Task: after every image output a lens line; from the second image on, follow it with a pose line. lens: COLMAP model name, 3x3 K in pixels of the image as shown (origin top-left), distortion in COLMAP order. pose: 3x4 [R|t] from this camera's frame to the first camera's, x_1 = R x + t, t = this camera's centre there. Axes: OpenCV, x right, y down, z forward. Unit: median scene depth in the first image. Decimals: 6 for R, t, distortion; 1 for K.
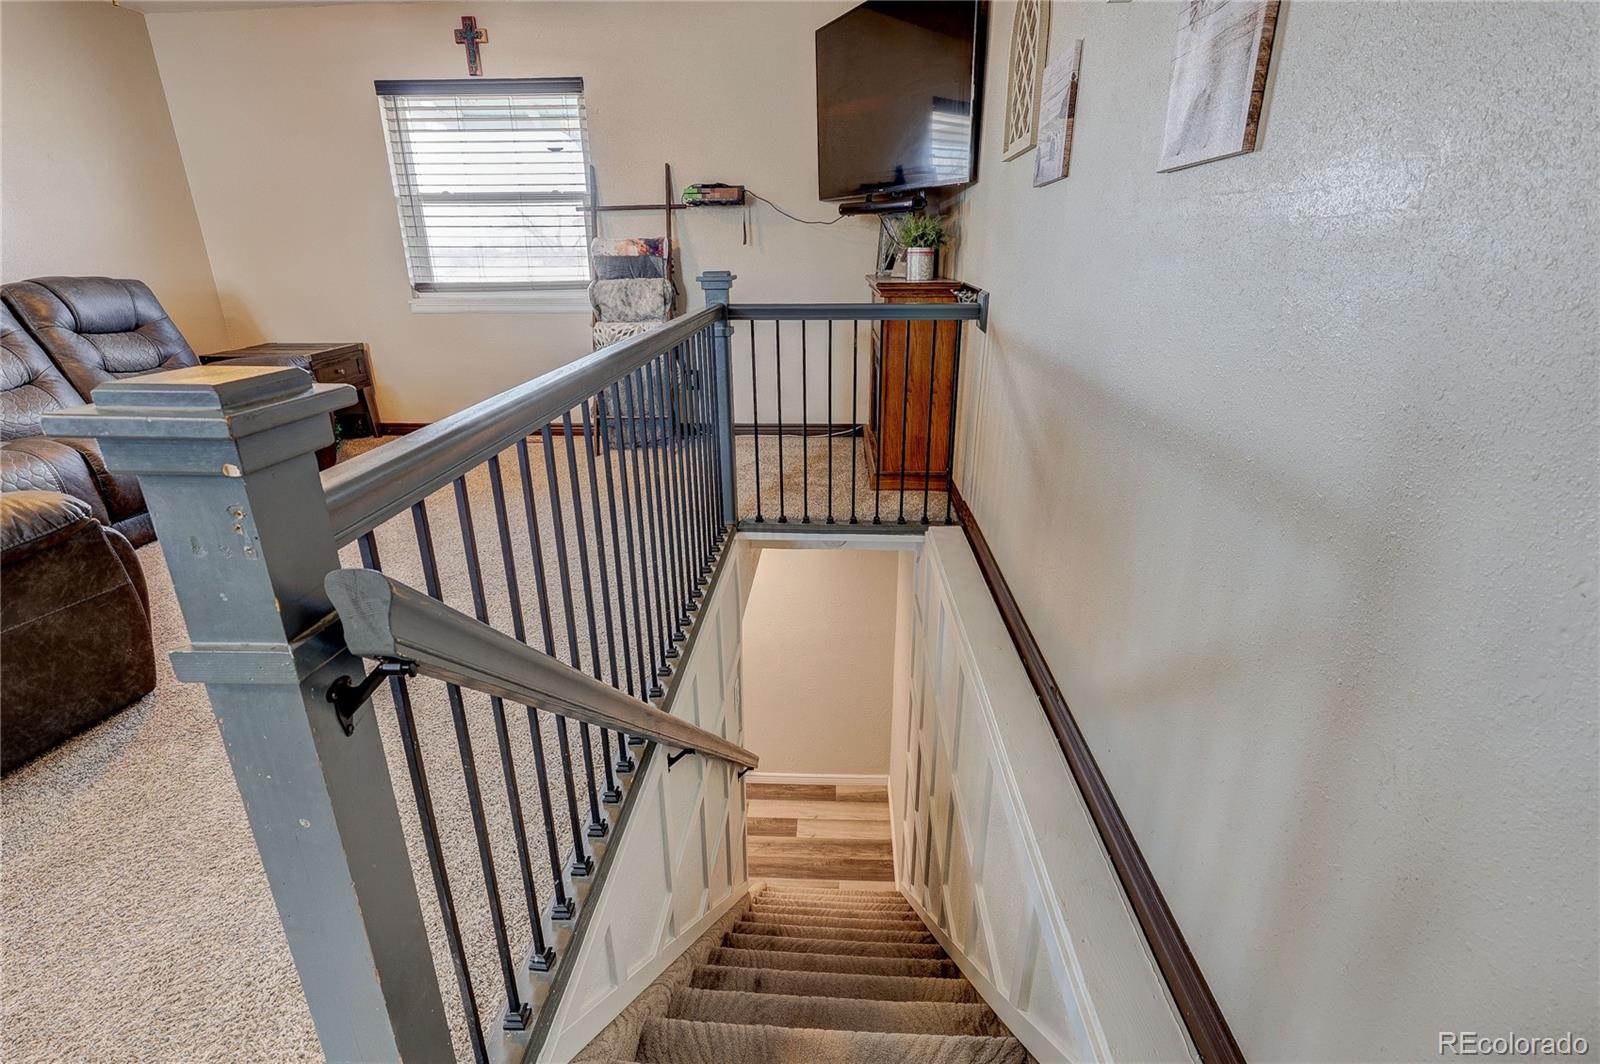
lens RADIAL K [[757.8, 0, 821.7], [0, 757.8, 524.7], [0, 0, 1]] dist [-0.006199, 0.002099]
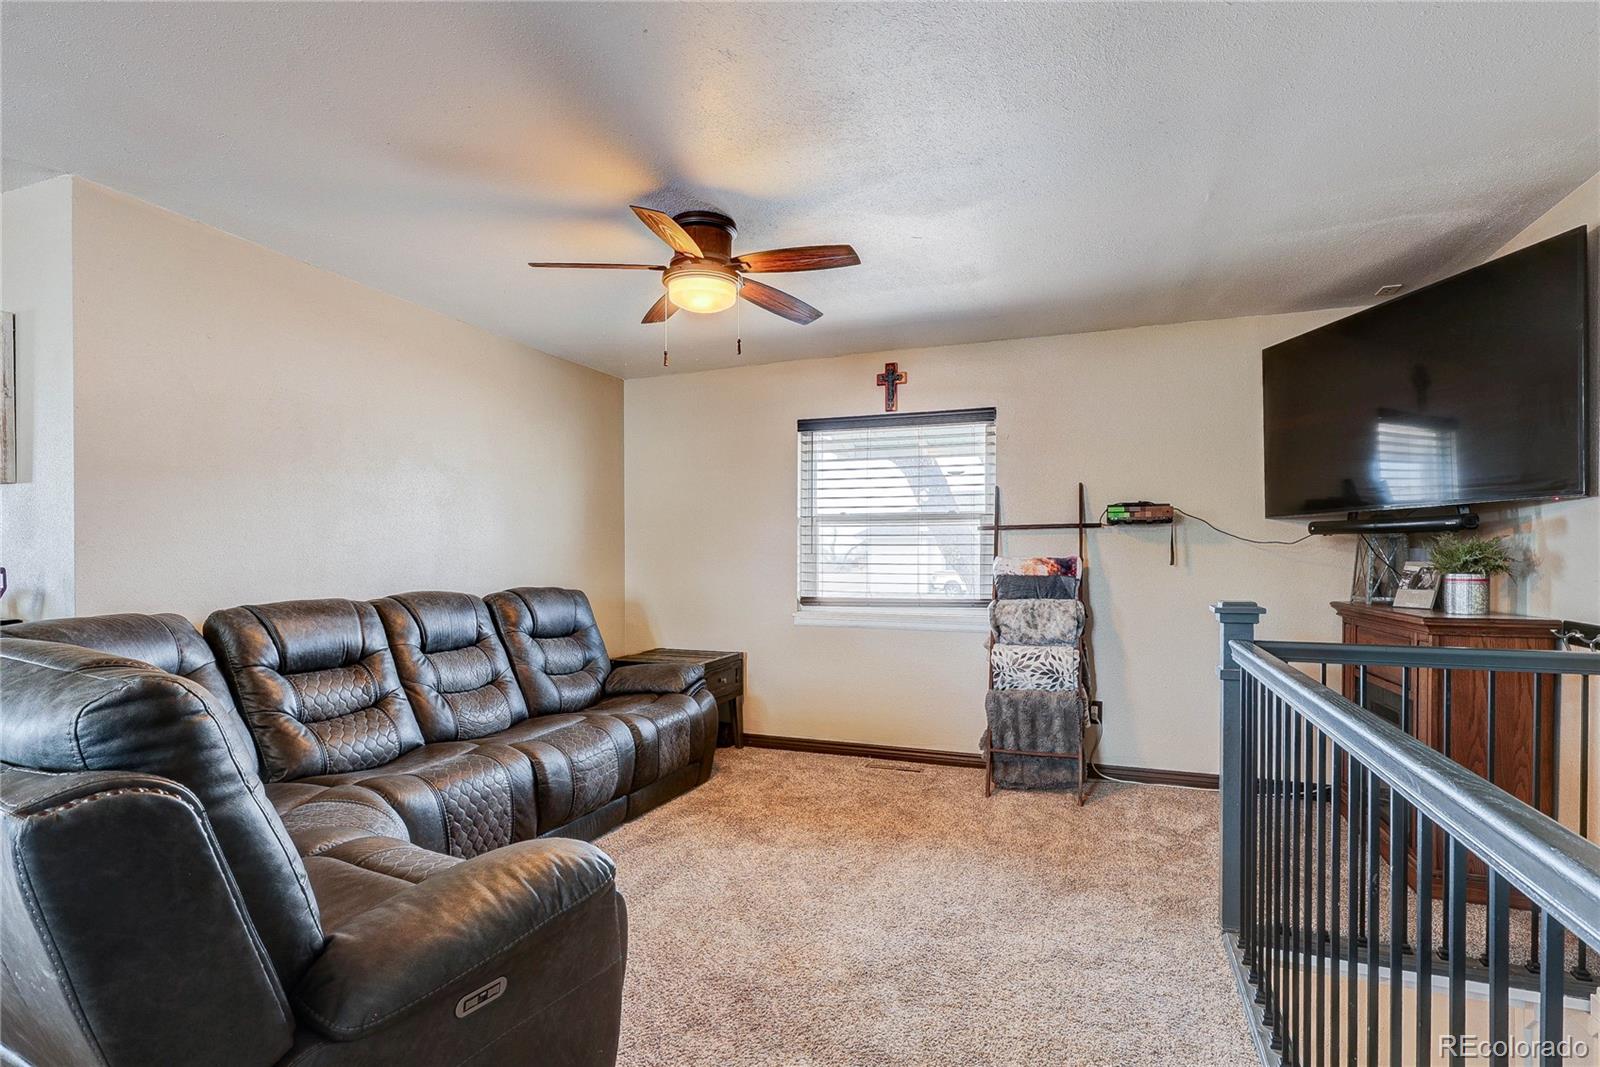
lens RADIAL K [[757.8, 0, 808.0], [0, 757.8, 565.2], [0, 0, 1]] dist [-0.006199, 0.002099]
pose [[0.952540, 0.010324, -0.304239, -0.239274], [-0.111108, 0.942266, -0.315894, -0.044882], [0.283413, 0.334705, 0.898693, 0.088345]]
